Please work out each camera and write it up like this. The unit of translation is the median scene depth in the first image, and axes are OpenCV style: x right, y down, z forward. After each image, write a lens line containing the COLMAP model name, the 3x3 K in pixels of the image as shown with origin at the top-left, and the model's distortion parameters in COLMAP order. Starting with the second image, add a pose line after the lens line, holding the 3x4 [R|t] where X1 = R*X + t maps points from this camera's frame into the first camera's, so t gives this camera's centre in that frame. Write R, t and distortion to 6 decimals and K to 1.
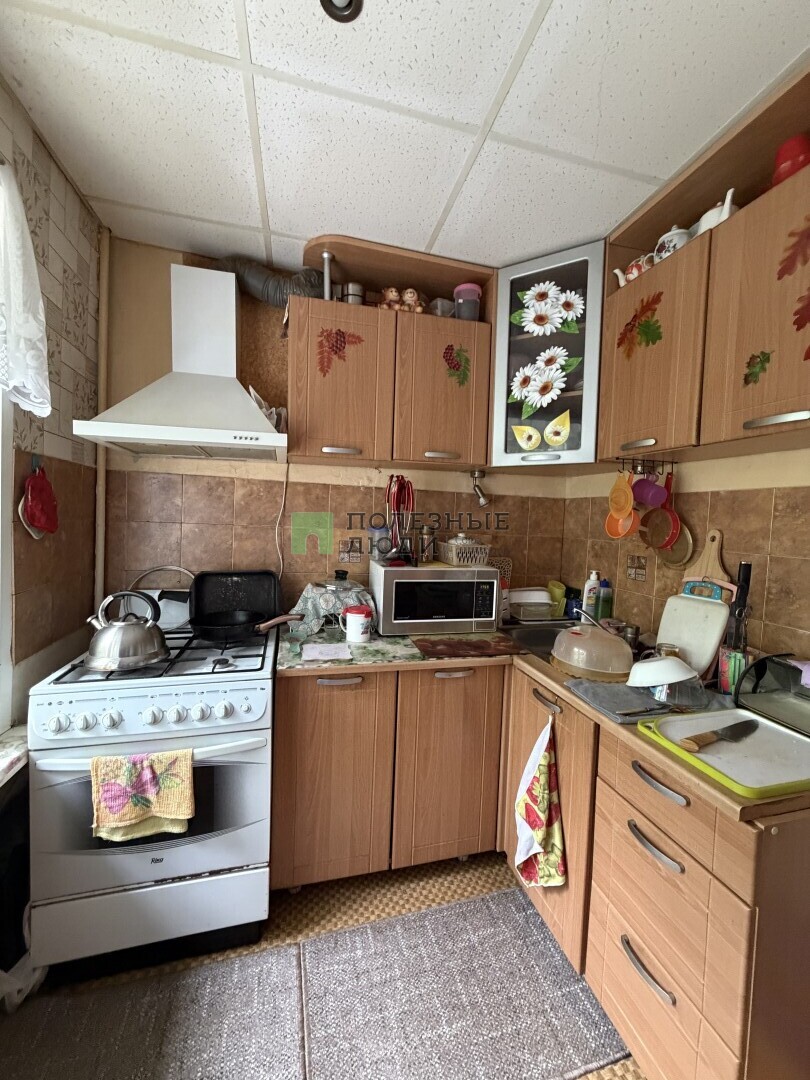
lens RADIAL K [[433.1, 0, 405.0], [0, 433.1, 540.0], [0, 0, 1]] dist [-0.000188, -0.000074]
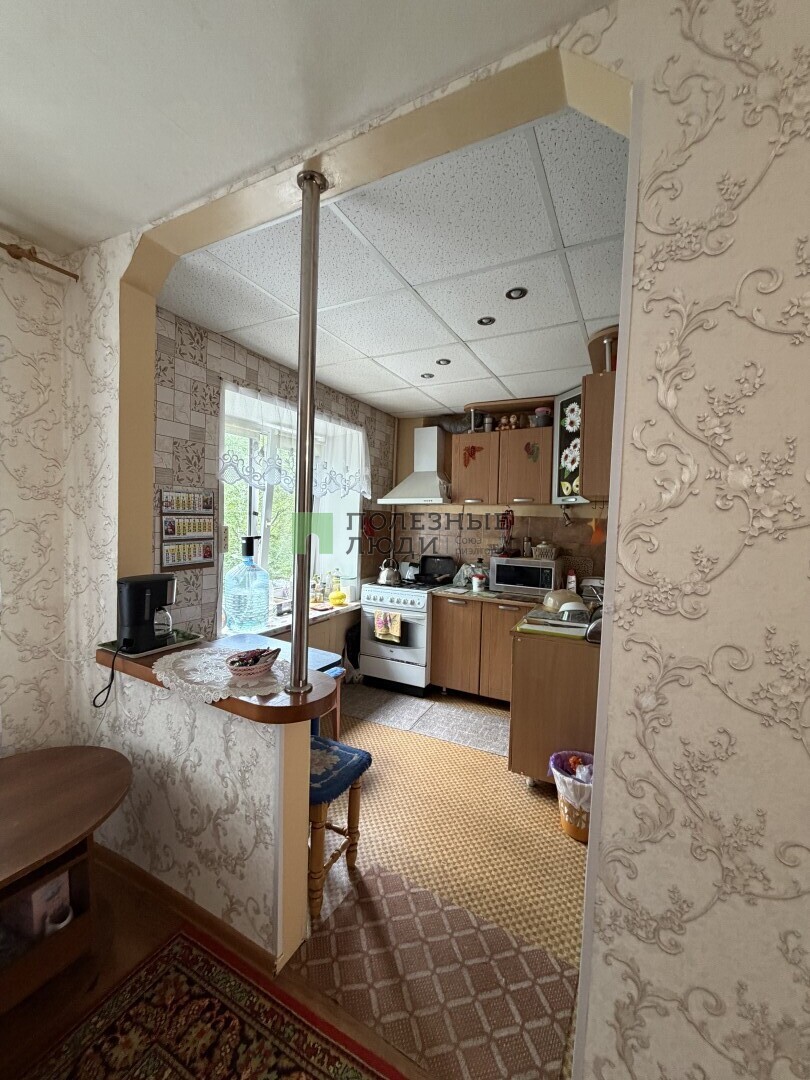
lens RADIAL K [[433.1, 0, 405.0], [0, 433.1, 540.0], [0, 0, 1]] dist [-0.000188, -0.000074]
pose [[0.735008, 0.022732, -0.677677, 1.104580], [-0.036827, 0.999301, -0.006422, 0.014091], [0.677057, 0.029677, 0.735332, -0.833245]]
